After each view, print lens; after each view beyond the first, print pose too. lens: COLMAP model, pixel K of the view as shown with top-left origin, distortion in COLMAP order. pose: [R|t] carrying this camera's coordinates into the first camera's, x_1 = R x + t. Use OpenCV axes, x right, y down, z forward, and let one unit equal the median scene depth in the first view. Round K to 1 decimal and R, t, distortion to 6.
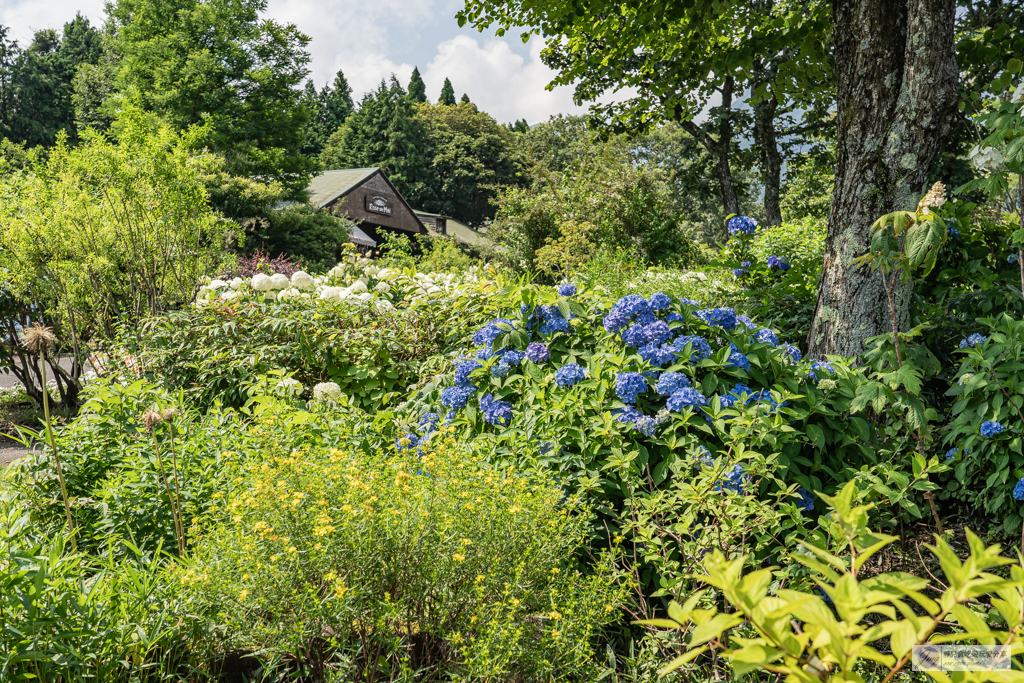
lens RADIAL K [[1190.1, 0, 512.0], [0, 1190.1, 341.5], [0, 0, 1]] dist [0.349467, -0.004626]
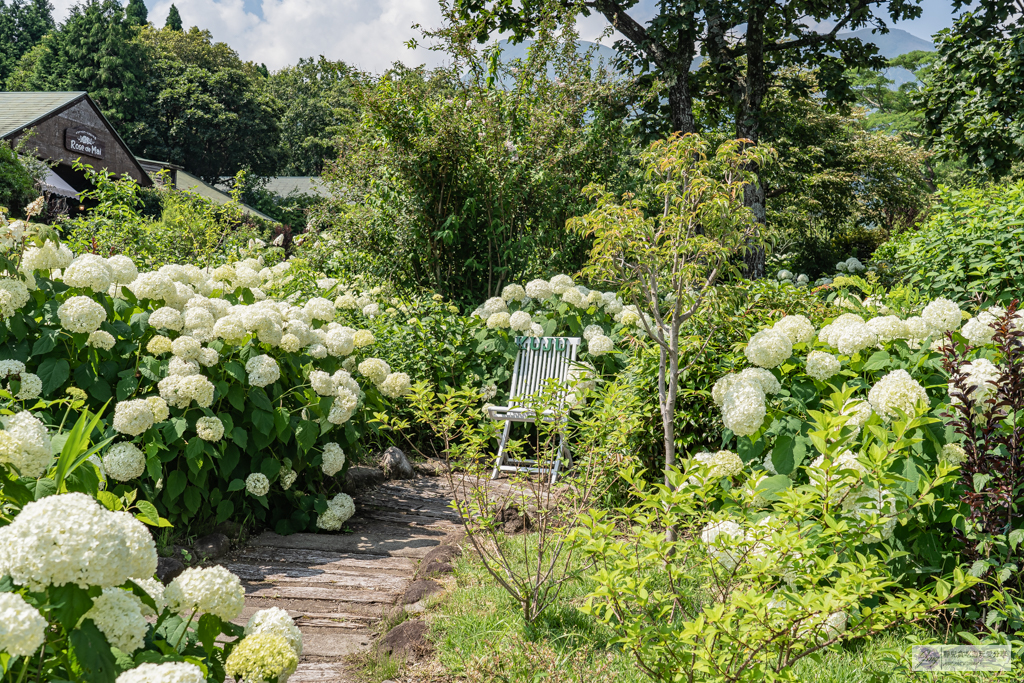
lens RADIAL K [[1212.8, 0, 513.5], [0, 1212.8, 365.2], [0, 0, 1]] dist [0.074134, -0.029149]
pose [[0.974334, 0.017268, 0.224443, -0.015205], [-0.026959, 0.998829, 0.040185, -0.010744], [-0.223486, -0.045204, 0.973658, 0.146341]]
